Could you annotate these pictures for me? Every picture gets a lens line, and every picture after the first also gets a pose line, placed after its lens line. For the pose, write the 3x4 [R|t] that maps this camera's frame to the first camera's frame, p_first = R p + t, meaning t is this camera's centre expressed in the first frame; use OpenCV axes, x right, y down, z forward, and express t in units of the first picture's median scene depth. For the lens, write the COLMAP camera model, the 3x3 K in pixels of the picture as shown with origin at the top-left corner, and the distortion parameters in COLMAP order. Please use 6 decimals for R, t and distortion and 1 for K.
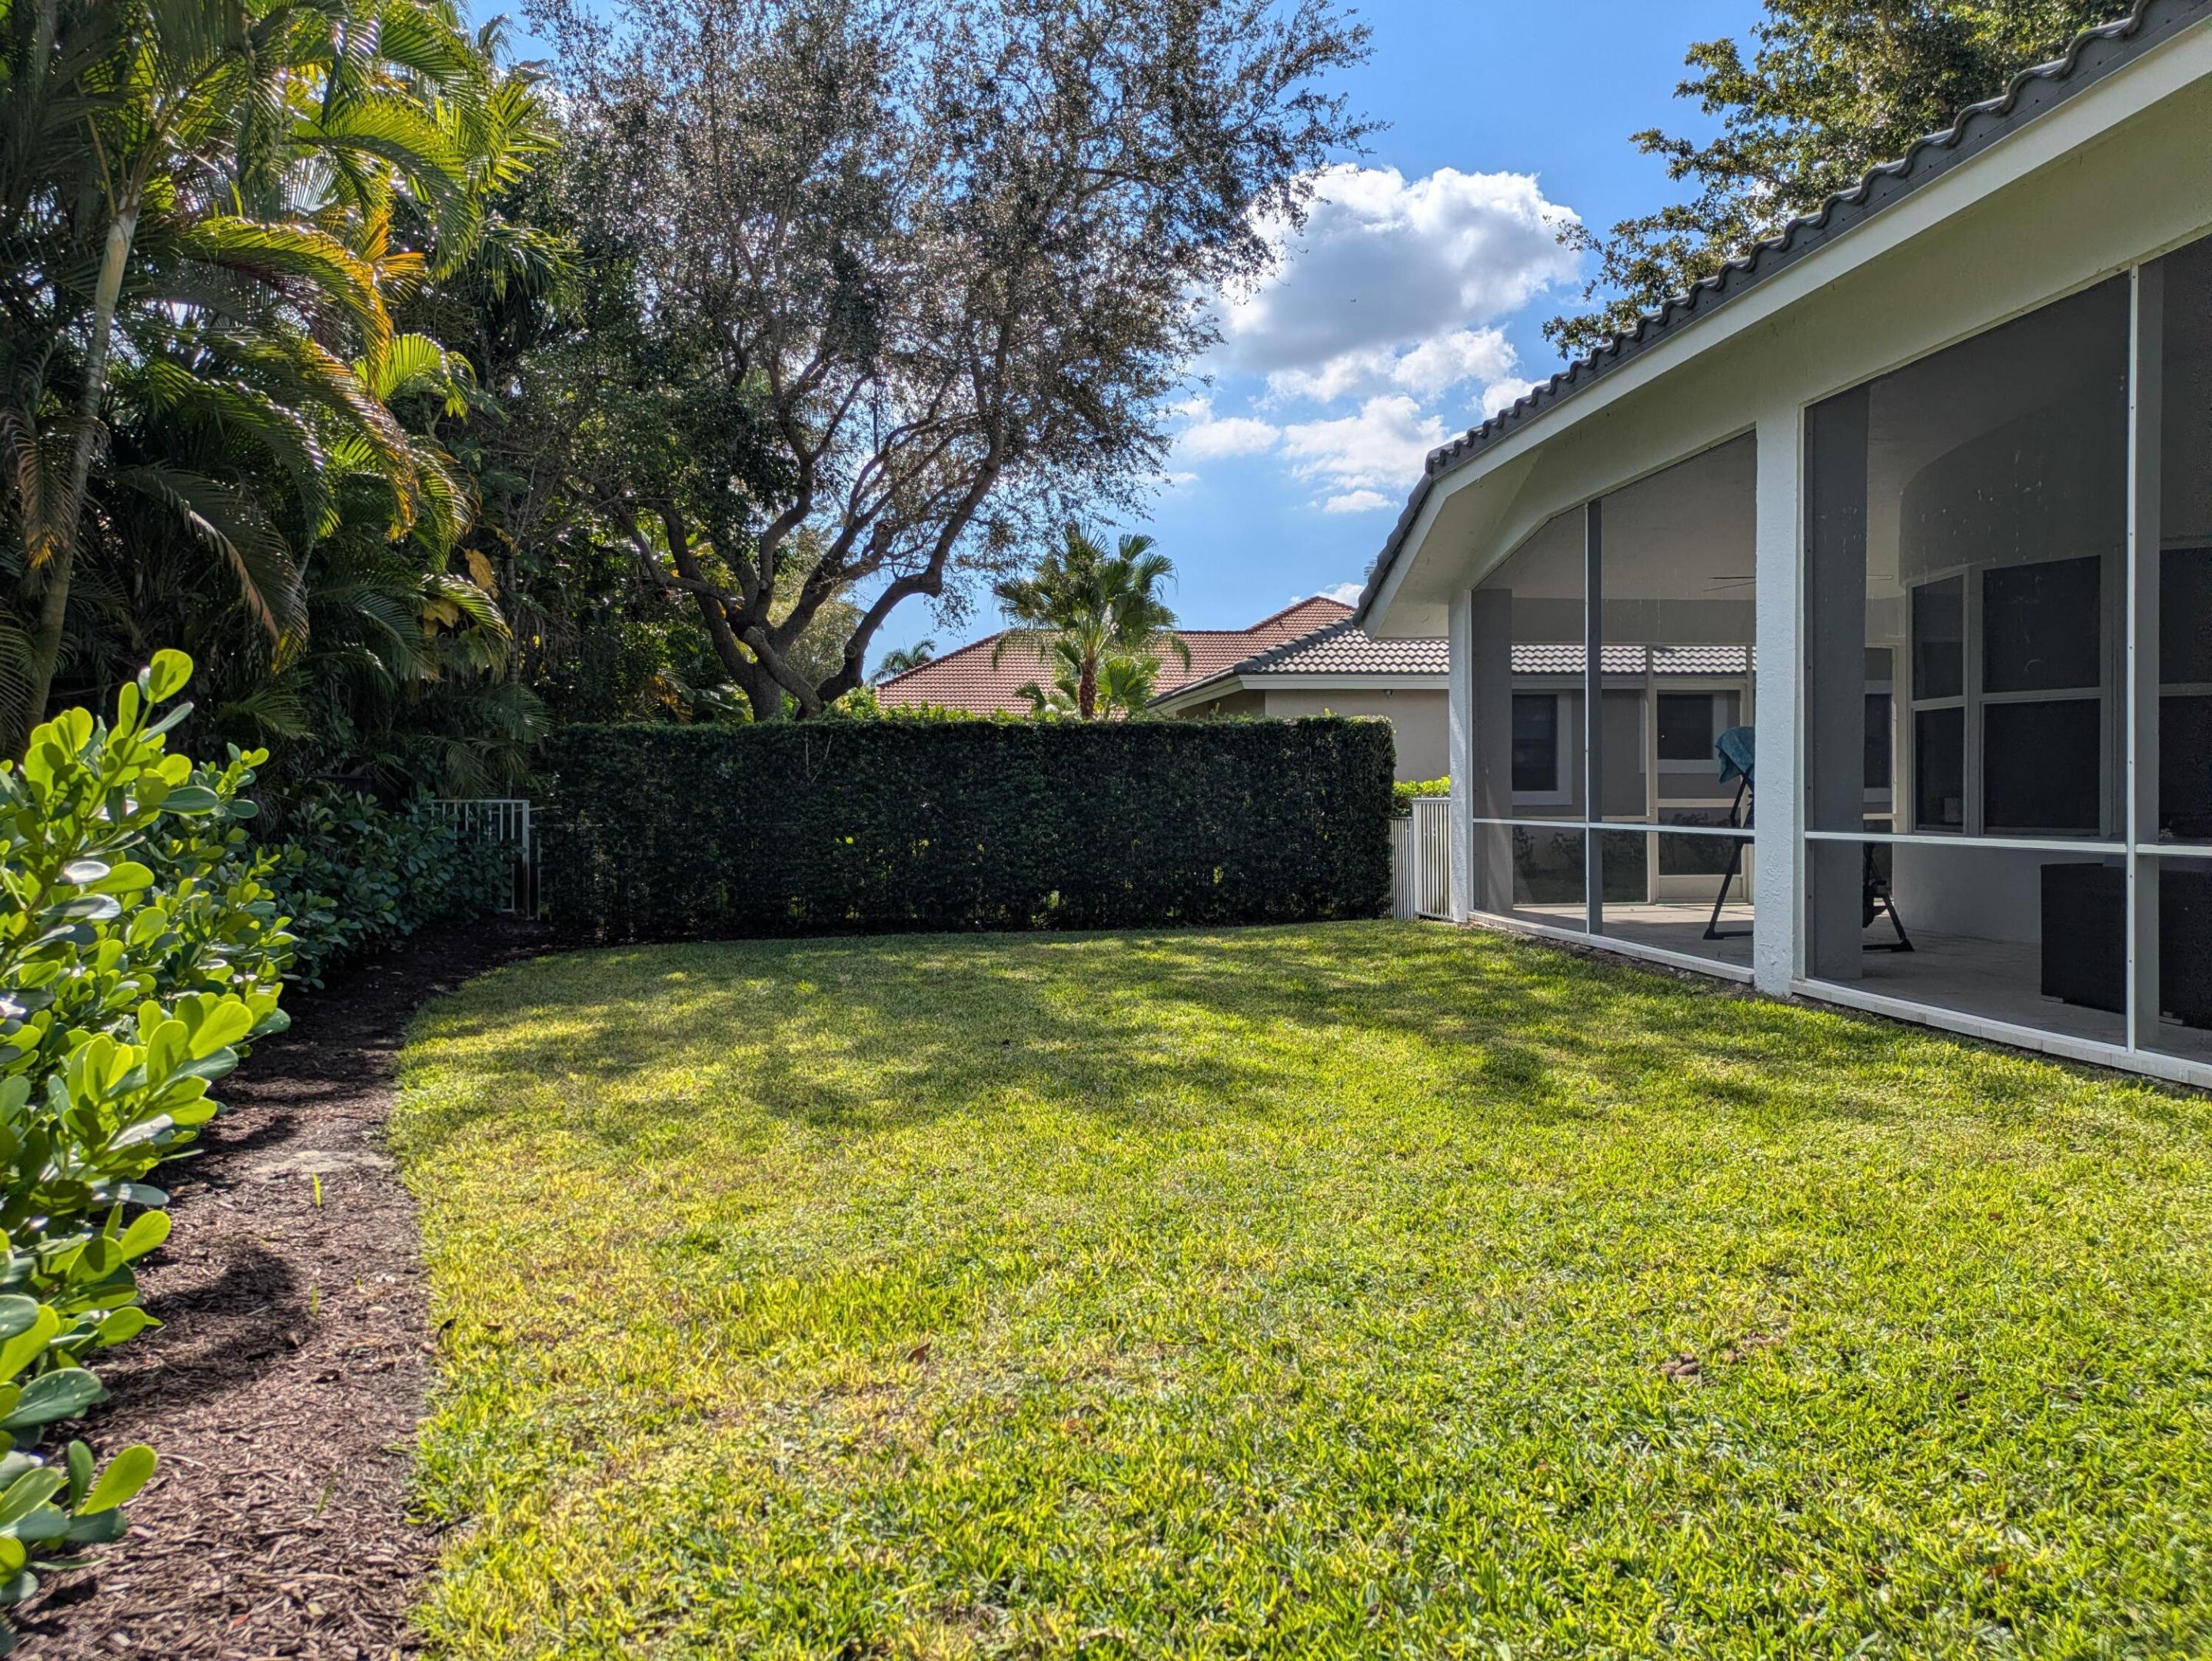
lens RADIAL K [[1628.2, 0, 1095.4], [0, 1628.2, 813.5], [0, 0, 1]] dist [0.061043, -0.050189]
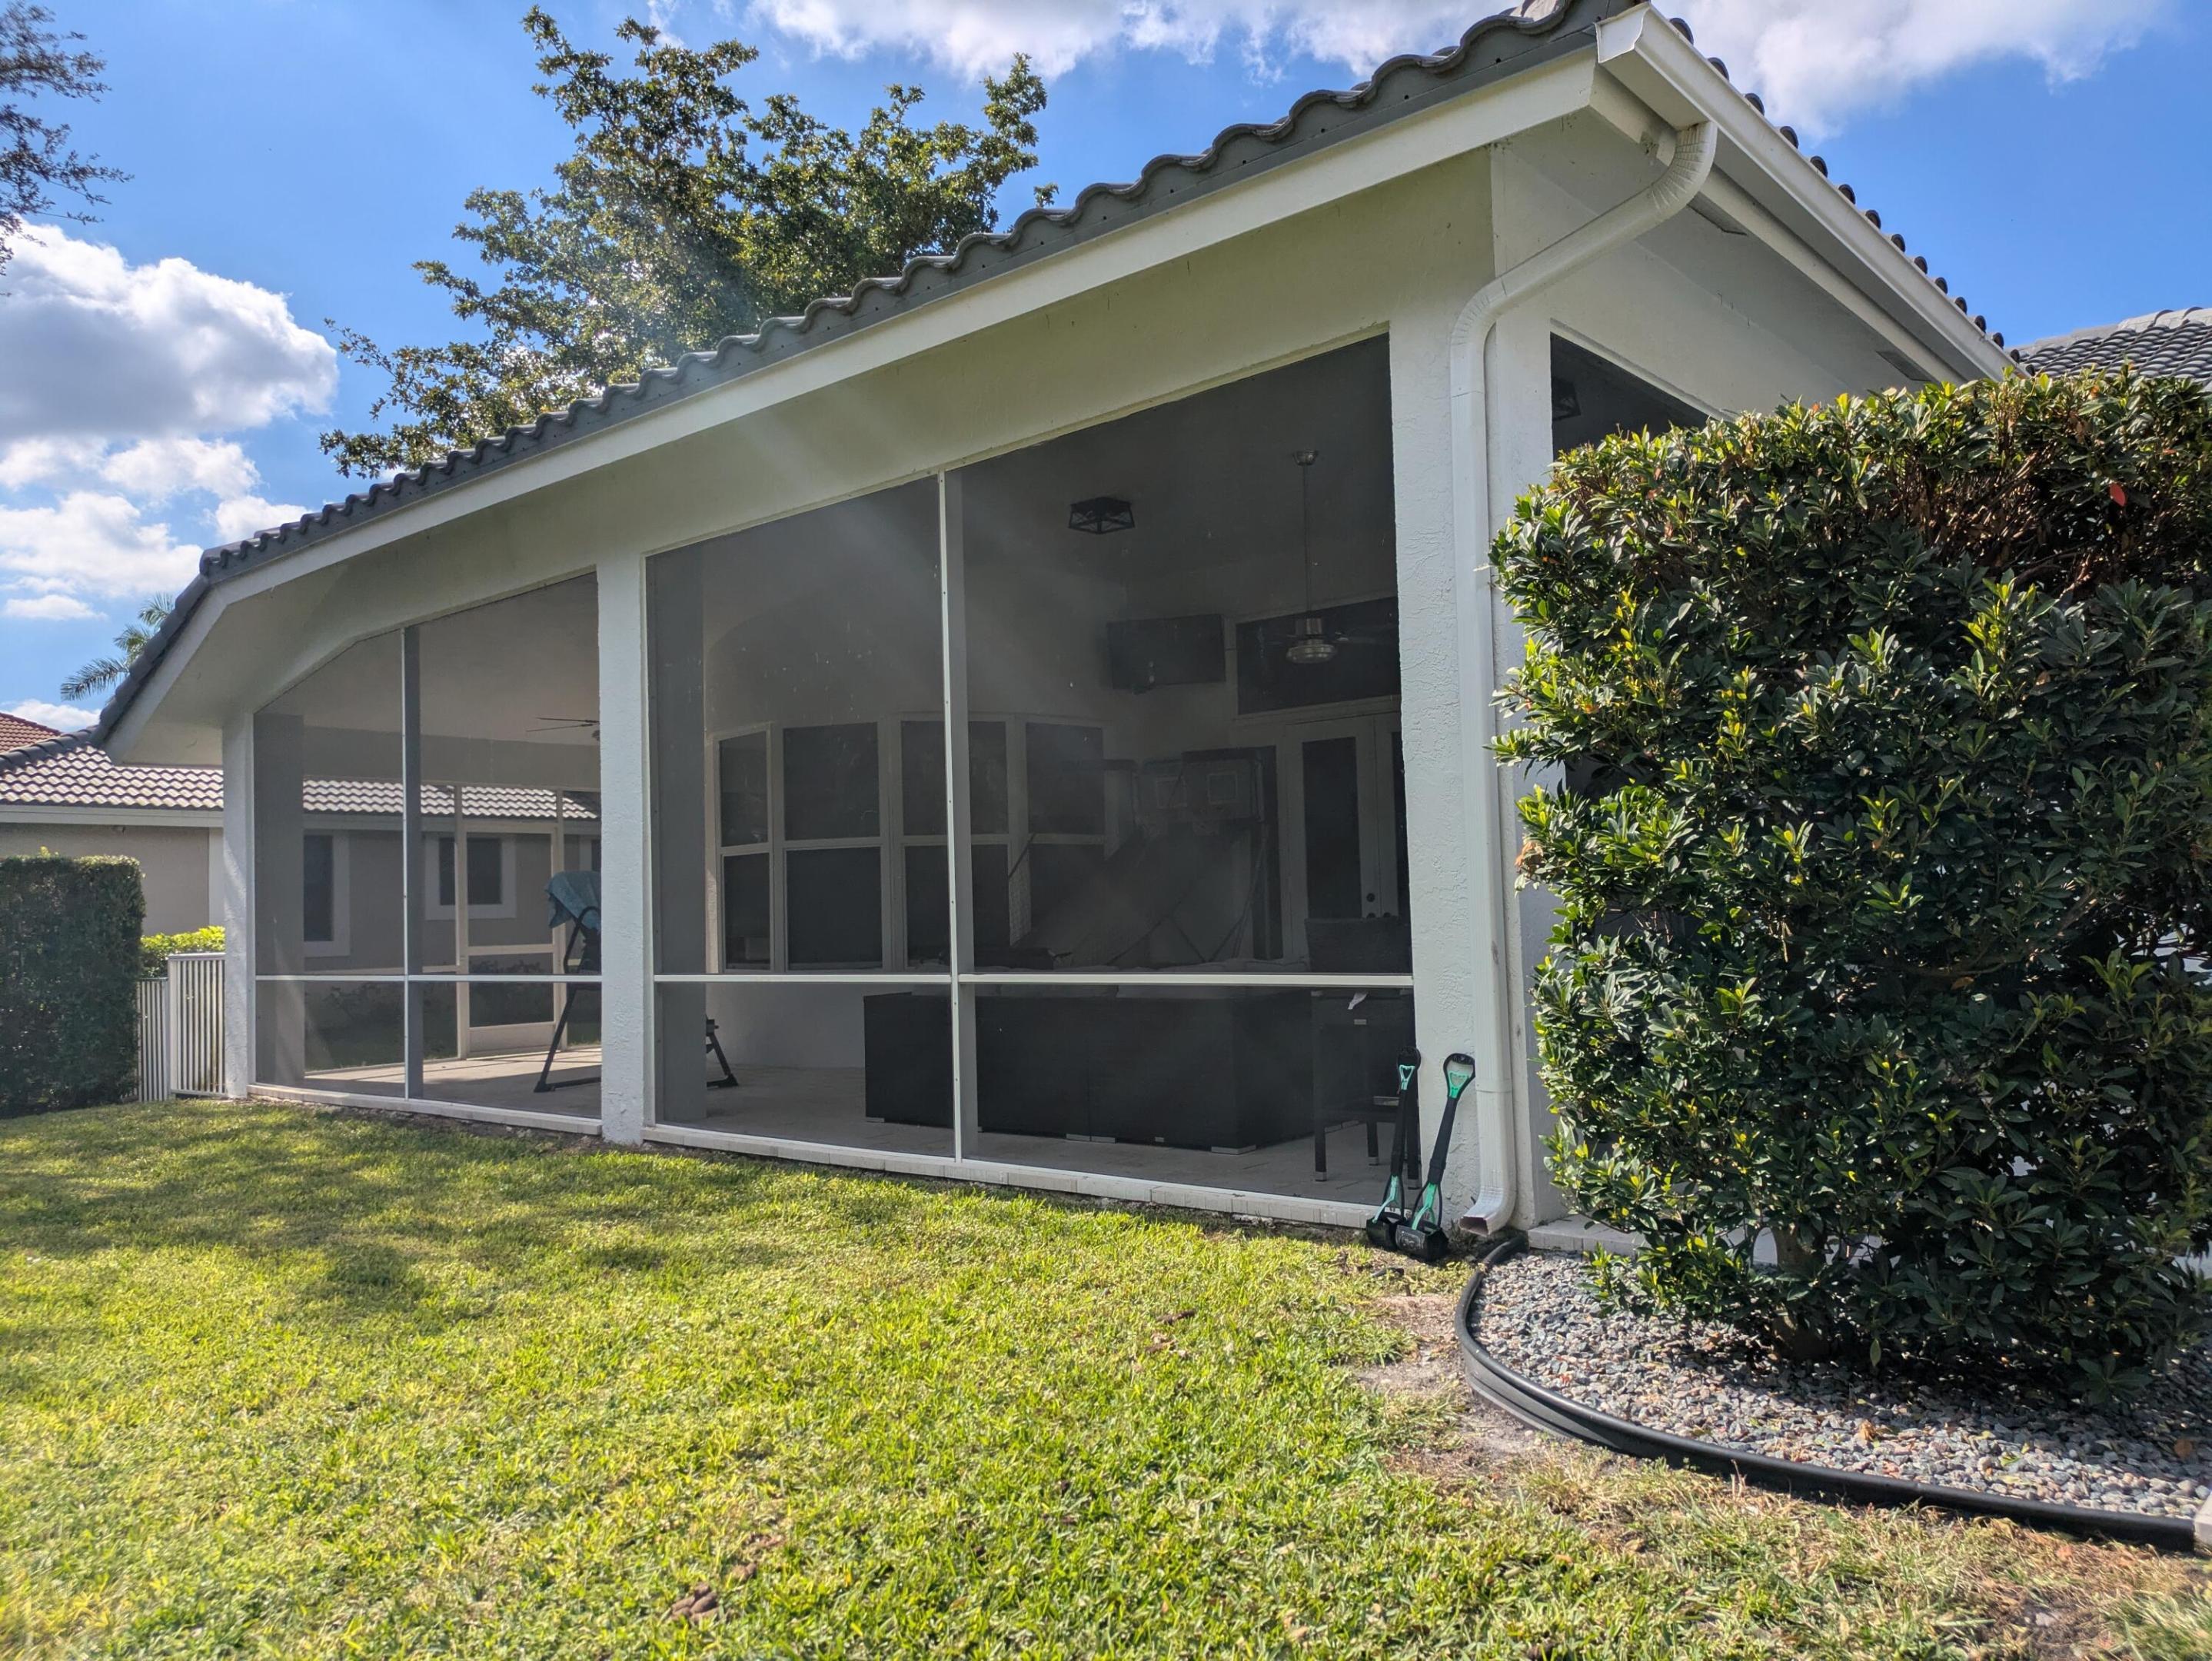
lens RADIAL K [[1628.2, 0, 1107.5], [0, 1628.2, 827.5], [0, 0, 1]] dist [0.061043, -0.050189]
pose [[0.743111, 0.020190, 0.668864, -0.025432], [0.033157, 0.997206, -0.066938, -0.002384], [-0.668346, 0.071920, 0.740365, 0.061922]]
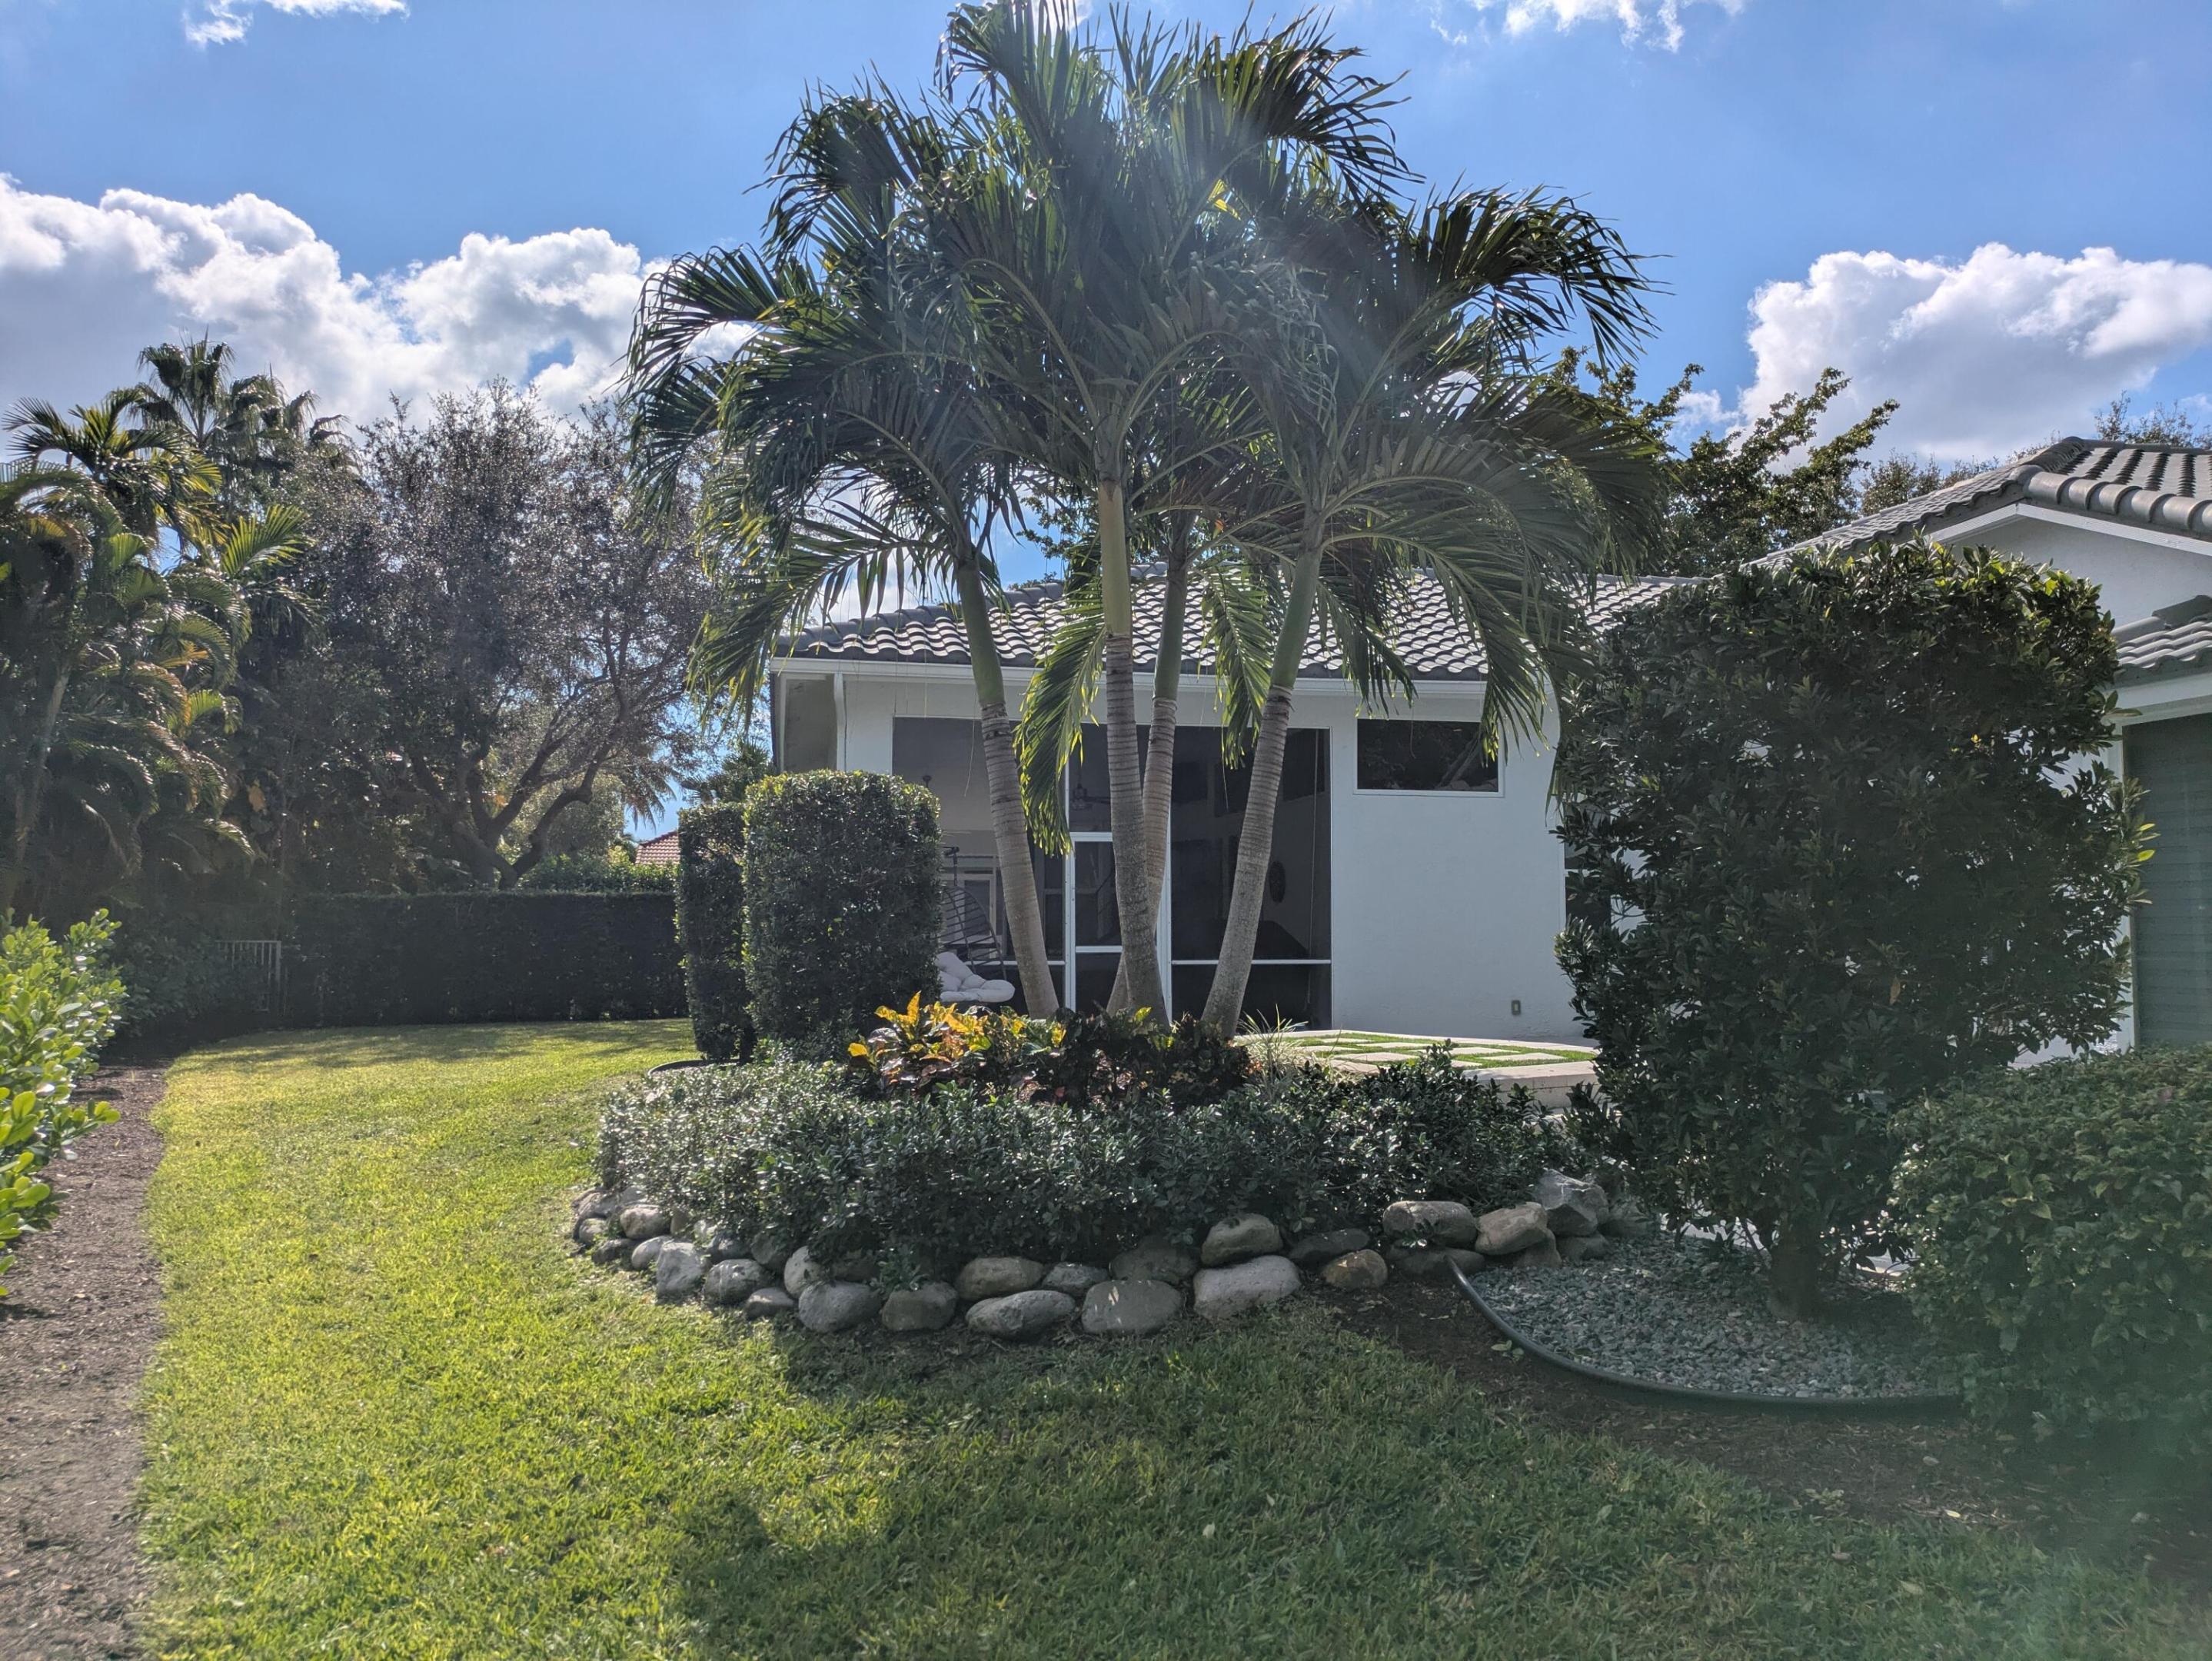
lens RADIAL K [[1628.2, 0, 1094.6], [0, 1628.2, 835.7], [0, 0, 1]] dist [0.061043, -0.050189]
pose [[0.997084, 0.009315, 0.075747, 0.508173], [-0.003800, 0.997352, -0.072625, 0.005482], [-0.076223, 0.072125, 0.994479, -1.052061]]
